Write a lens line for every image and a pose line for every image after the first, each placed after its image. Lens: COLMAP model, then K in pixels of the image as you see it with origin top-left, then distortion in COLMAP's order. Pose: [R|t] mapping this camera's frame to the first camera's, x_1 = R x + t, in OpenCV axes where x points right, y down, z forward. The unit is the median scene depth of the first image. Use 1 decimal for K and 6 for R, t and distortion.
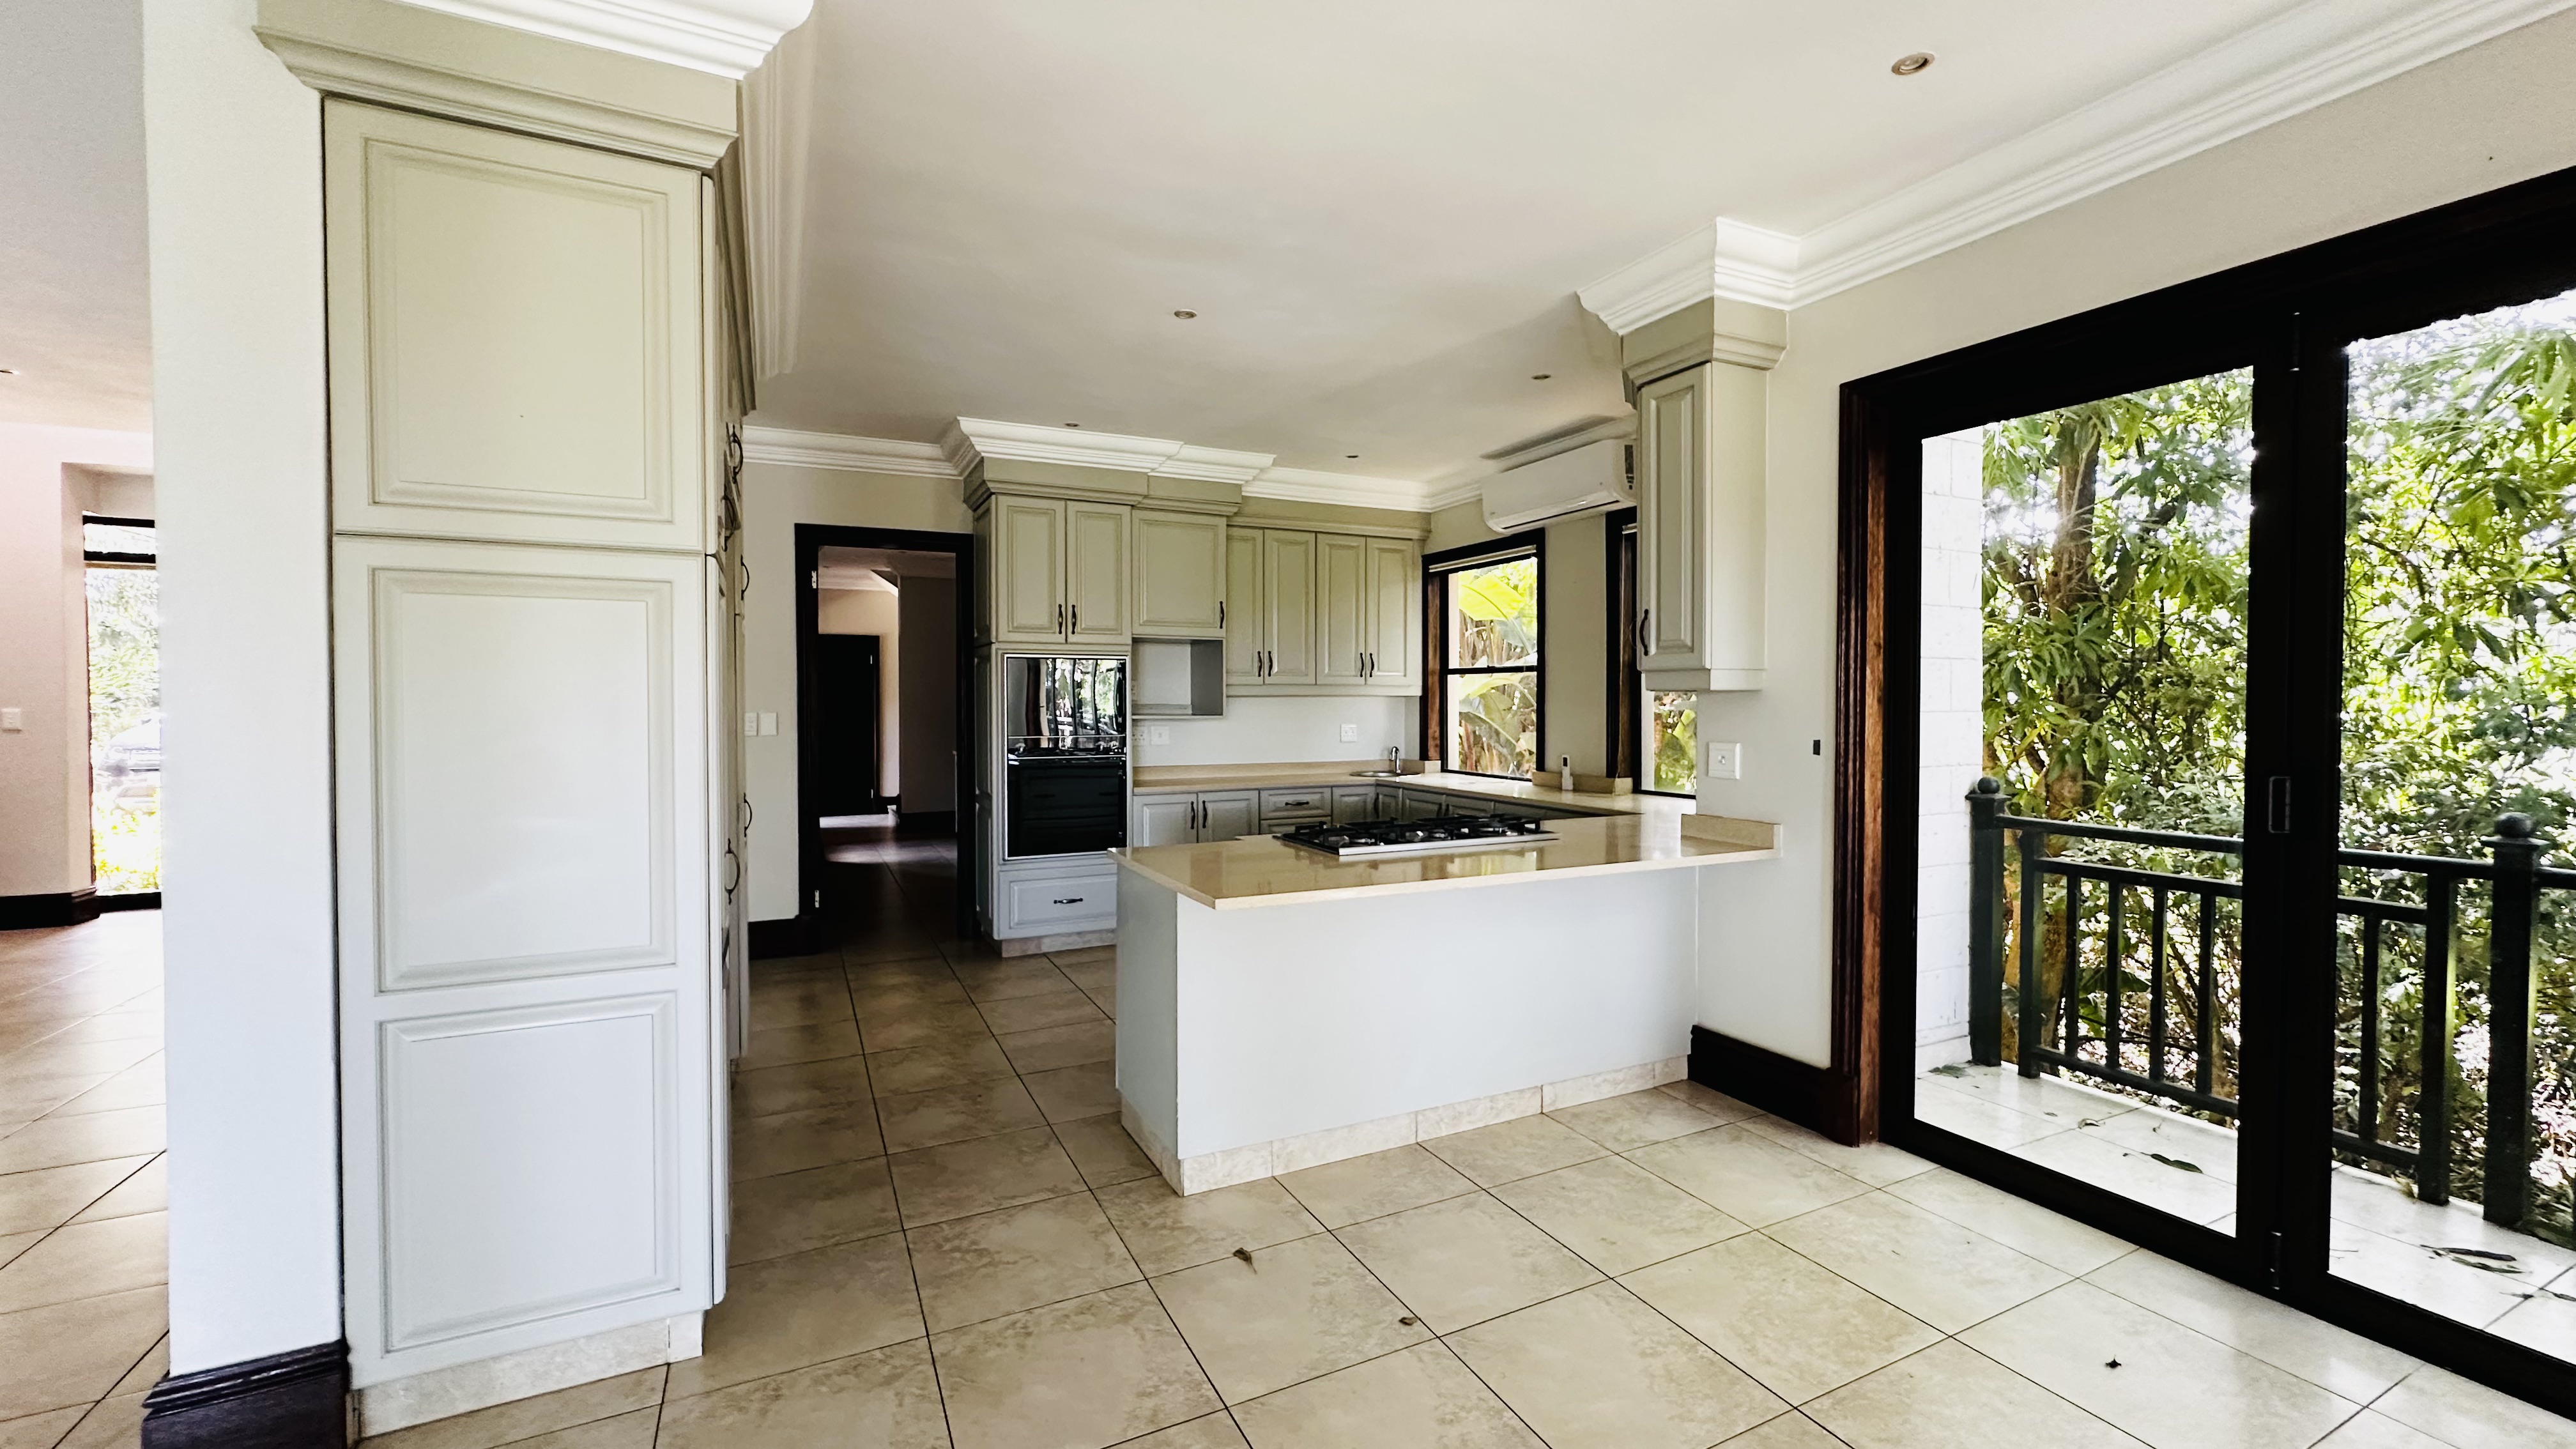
lens RADIAL K [[1019.0, 0, 1288.0], [0, 1019.0, 724.5], [0, 0, 1]] dist [-0.001708, -0.000006]
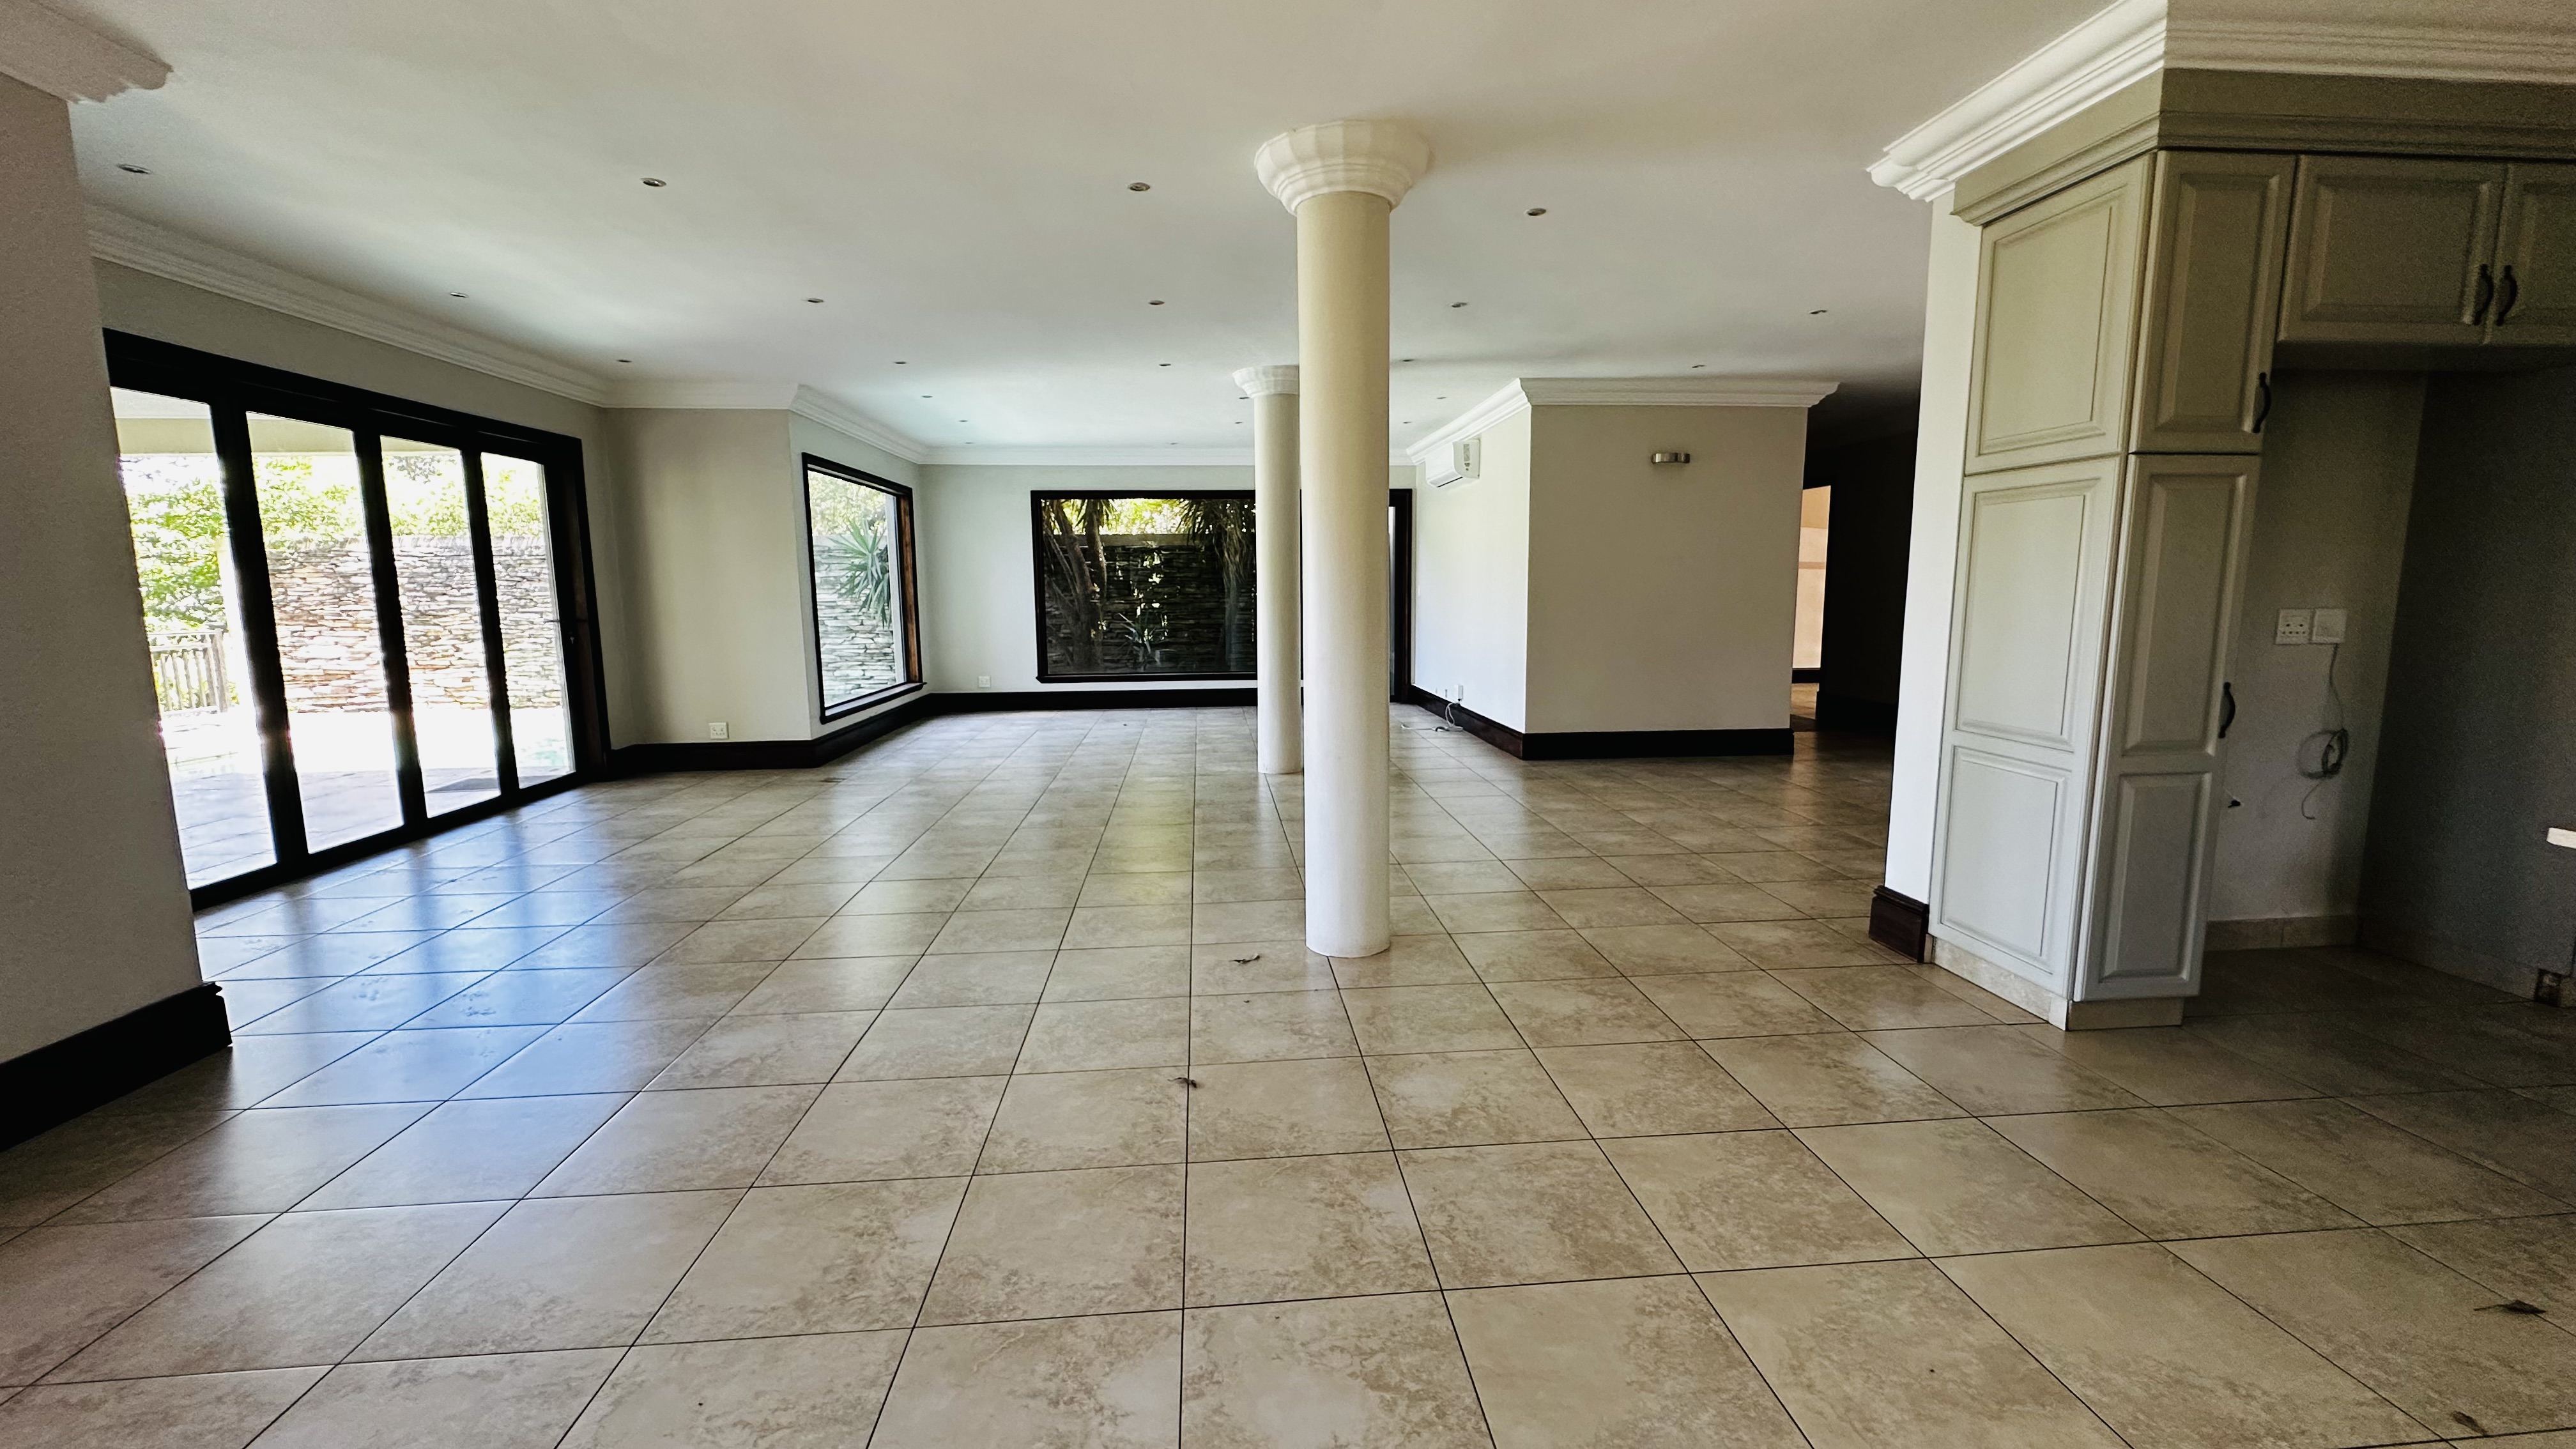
lens RADIAL K [[1019.0, 0, 1288.0], [0, 1019.0, 724.5], [0, 0, 1]] dist [-0.001708, -0.000006]
pose [[-0.361873, 0.134674, -0.922448, 1.115283], [-0.008715, 0.988978, 0.147806, -0.004556], [0.932187, 0.061526, -0.356710, 0.487039]]
